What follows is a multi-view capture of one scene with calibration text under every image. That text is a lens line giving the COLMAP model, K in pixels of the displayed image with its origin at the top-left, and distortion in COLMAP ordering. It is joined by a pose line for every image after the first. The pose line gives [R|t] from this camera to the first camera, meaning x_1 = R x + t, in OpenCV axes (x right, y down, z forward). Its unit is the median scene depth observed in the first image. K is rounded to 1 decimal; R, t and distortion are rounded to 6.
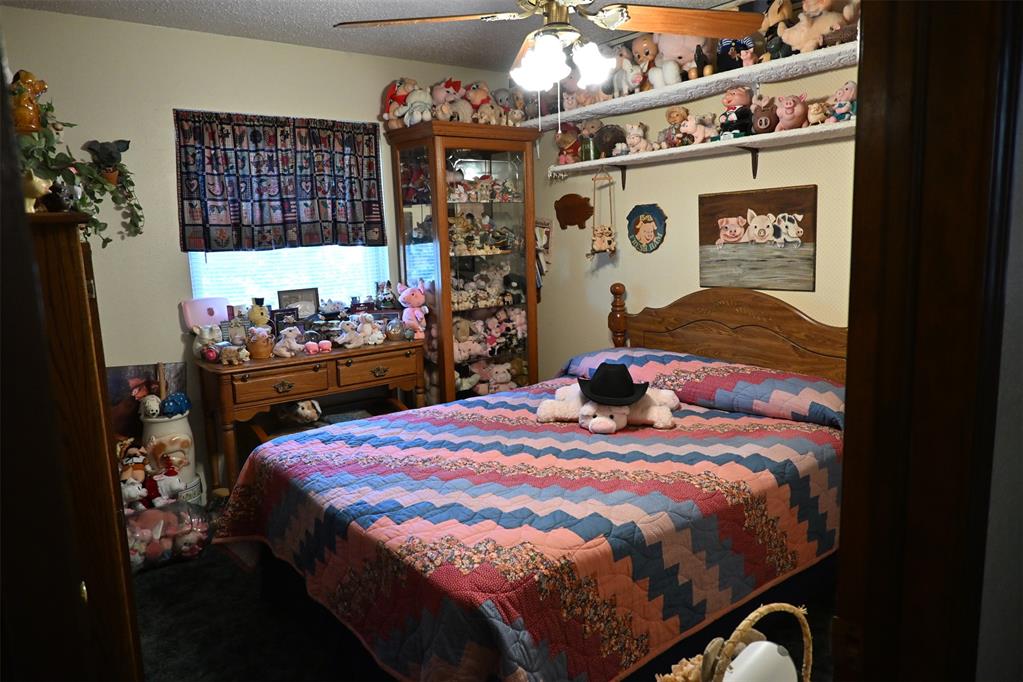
lens RADIAL K [[691.4, 0, 512.2], [0, 691.4, 342.3], [0, 0, 1]] dist [-0.002768, 0.001319]
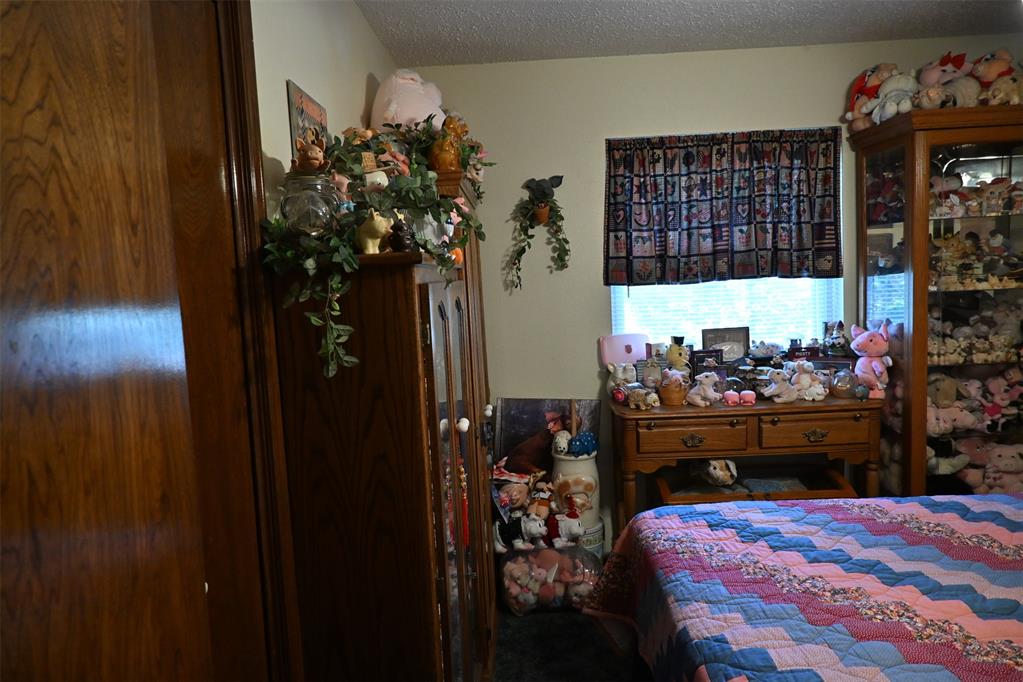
lens RADIAL K [[695.7, 0, 510.6], [0, 695.7, 343.1], [0, 0, 1]] dist [-0.001871, 0.004302]
pose [[0.783187, 0.053053, -0.619519, 0.025759], [-0.076679, 0.996989, -0.011559, -0.030621], [0.617040, 0.056557, 0.784897, 0.166998]]
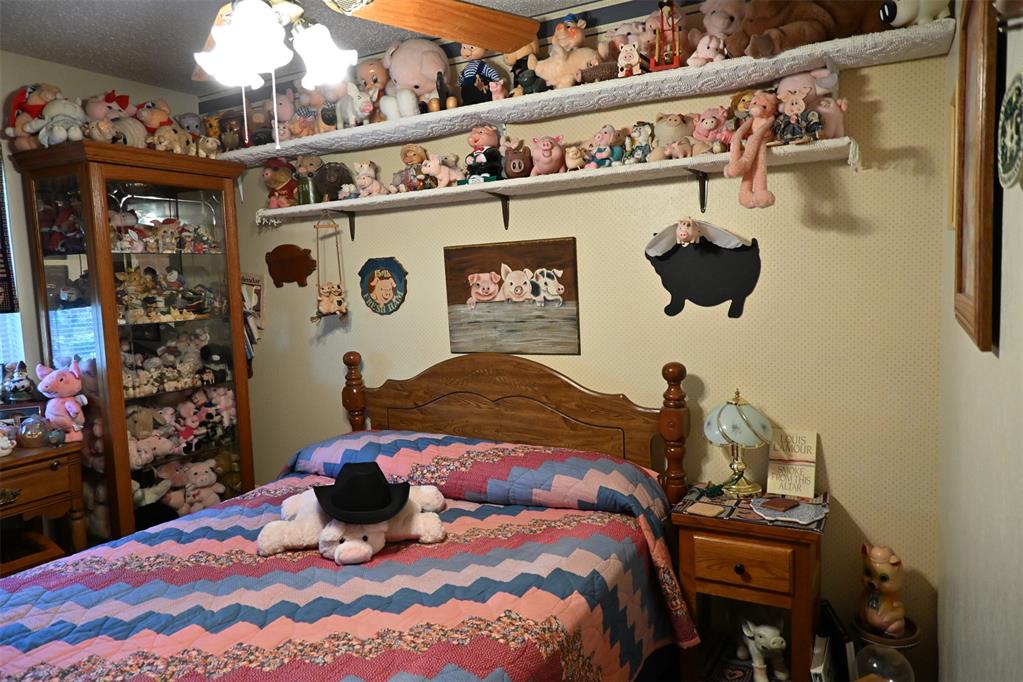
lens RADIAL K [[691.4, 0, 512.2], [0, 691.4, 342.3], [0, 0, 1]] dist [-0.002768, 0.001319]
pose [[0.917741, -0.038082, 0.395349, 0.002713], [0.069317, 0.995474, -0.065019, -0.033913], [-0.391084, 0.087074, 0.916227, 0.191749]]
